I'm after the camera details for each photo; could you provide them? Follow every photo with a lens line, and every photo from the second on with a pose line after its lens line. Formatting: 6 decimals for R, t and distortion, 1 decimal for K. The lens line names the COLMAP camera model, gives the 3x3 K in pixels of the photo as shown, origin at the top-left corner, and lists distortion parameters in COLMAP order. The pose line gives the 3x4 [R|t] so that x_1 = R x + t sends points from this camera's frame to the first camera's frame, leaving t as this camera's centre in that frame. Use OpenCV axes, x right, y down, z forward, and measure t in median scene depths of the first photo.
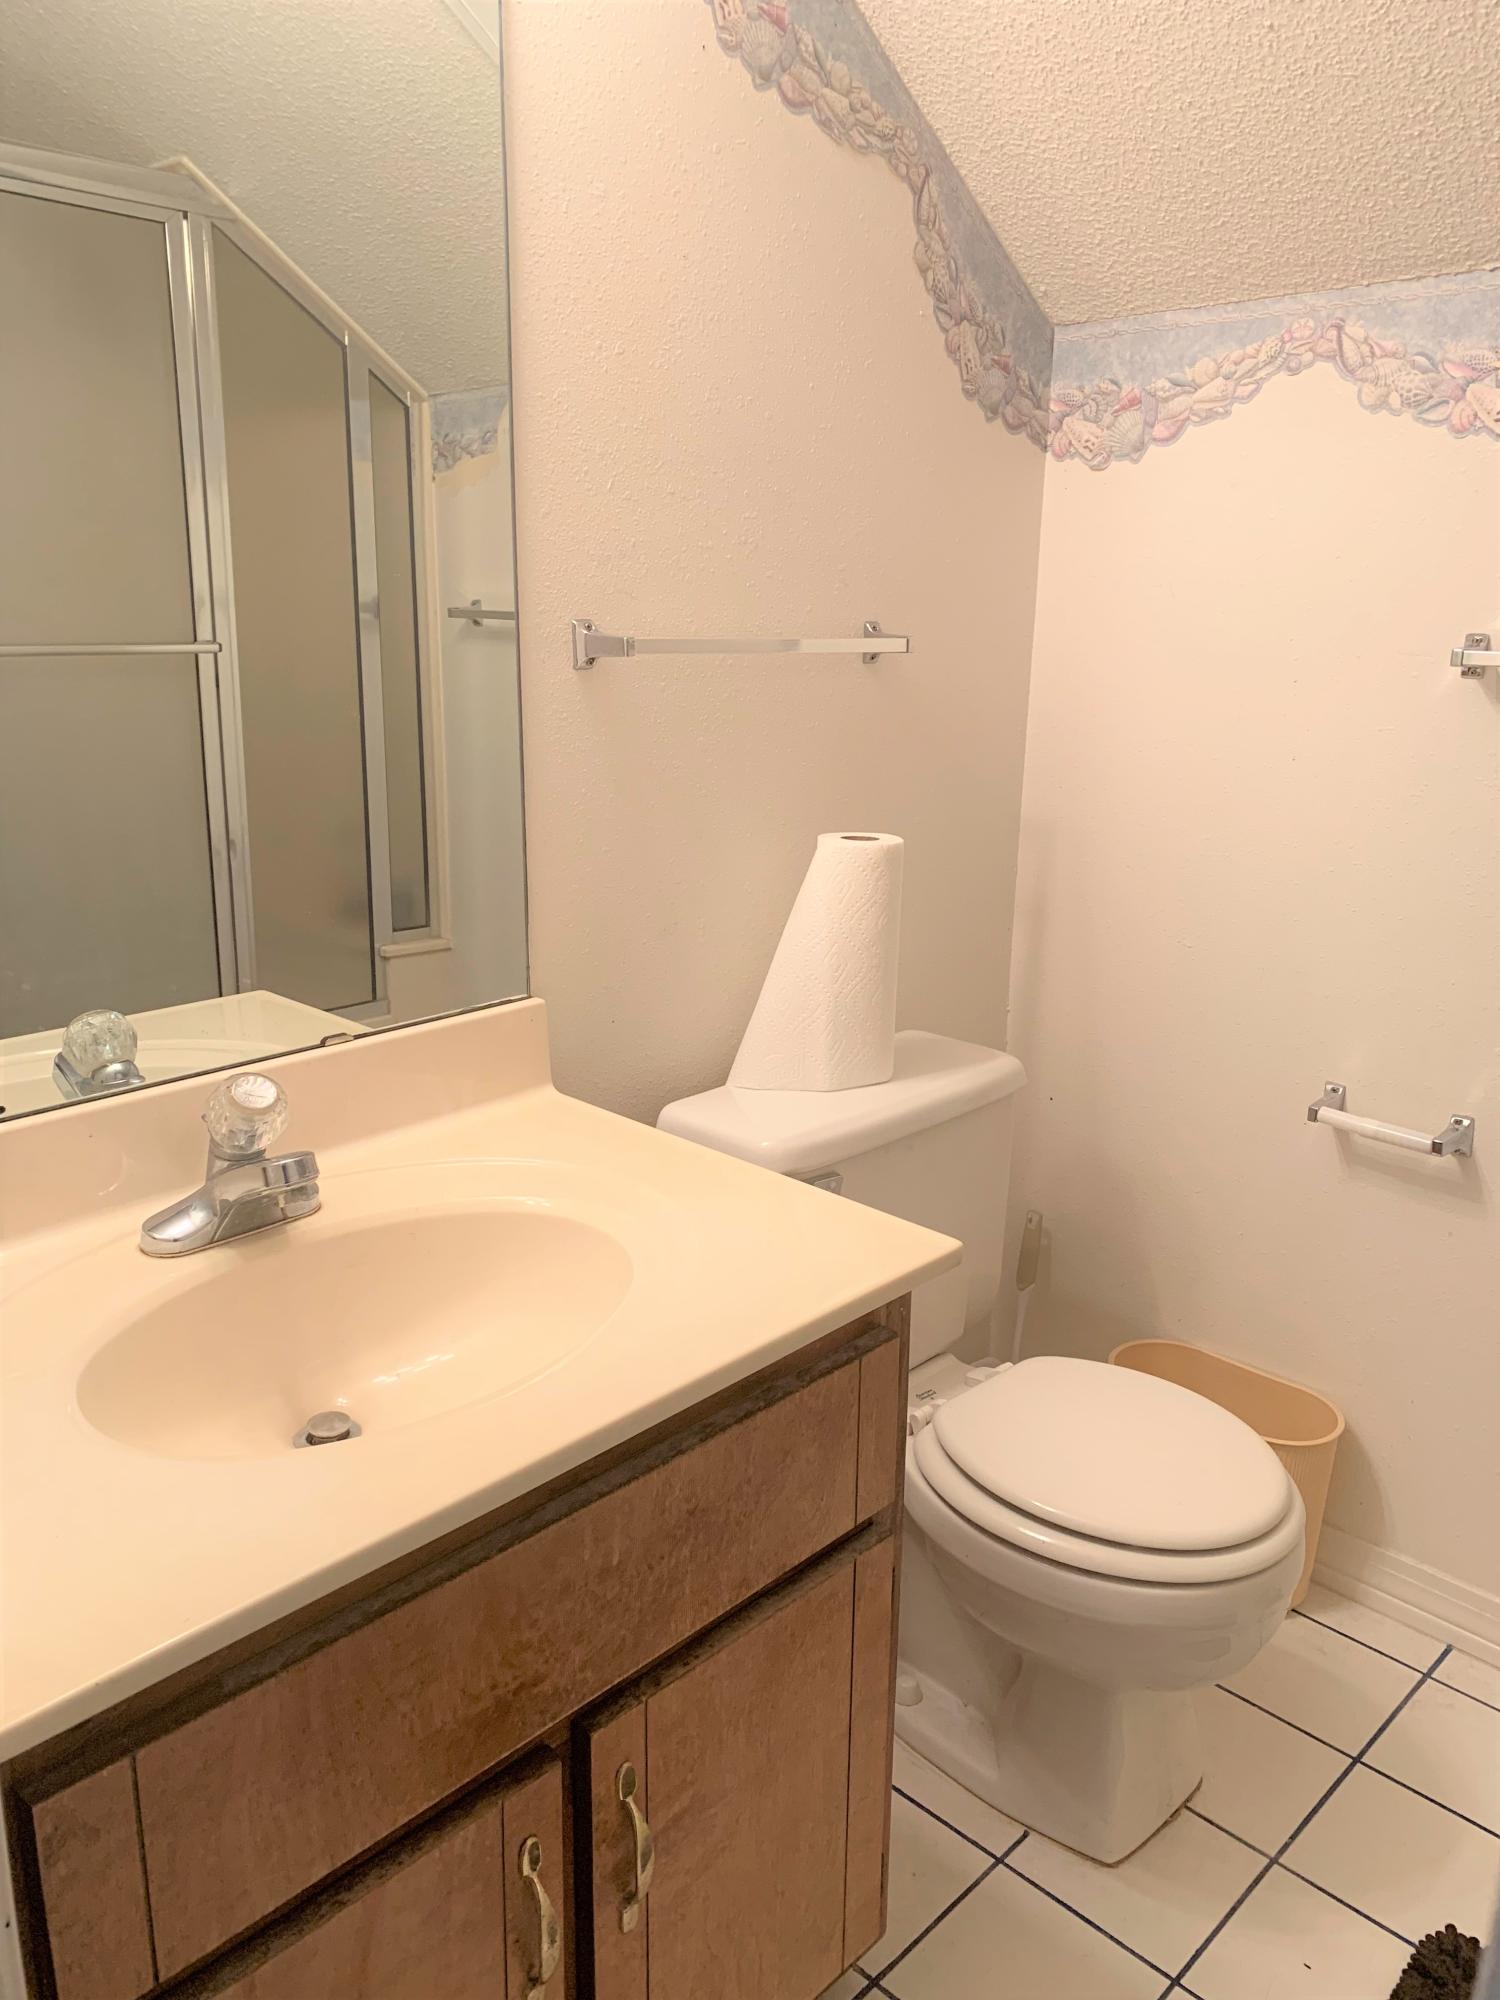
lens RADIAL K [[1534.3, 0, 746.8], [0, 1534.3, 967.6], [0, 0, 1]] dist [0.000881, -0.006470]
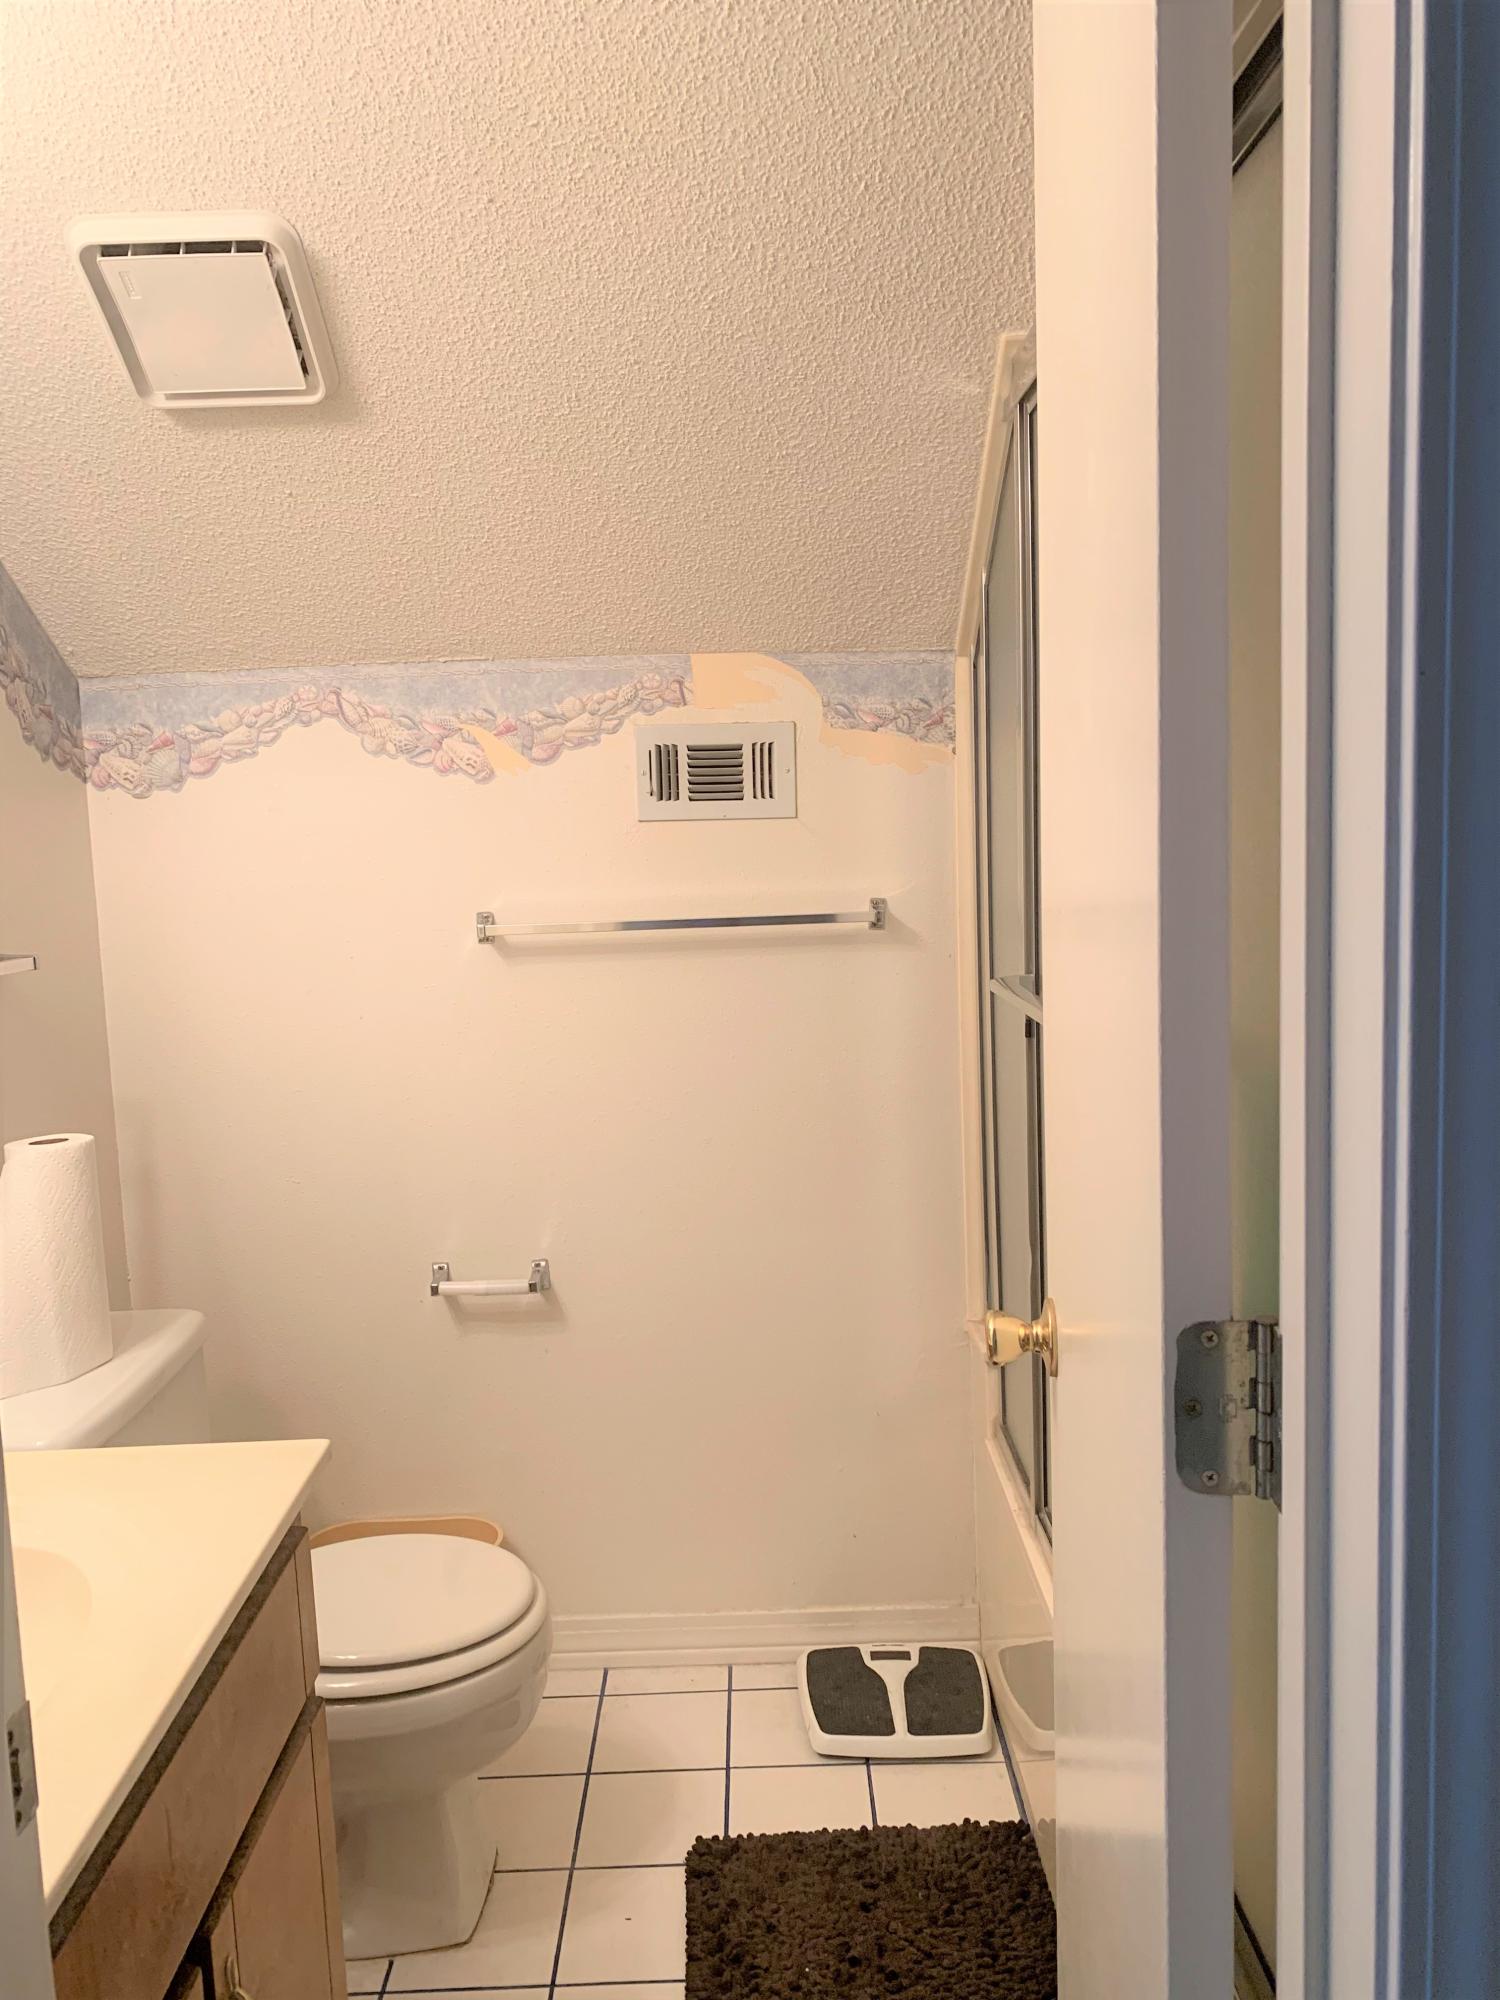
lens RADIAL K [[1534.3, 0, 746.8], [0, 1534.3, 967.6], [0, 0, 1]] dist [0.000881, -0.006470]
pose [[0.711943, -0.116010, 0.692589, -0.286444], [0.219200, 0.973693, -0.062230, -0.027447], [-0.667150, 0.196119, 0.718643, -0.128206]]
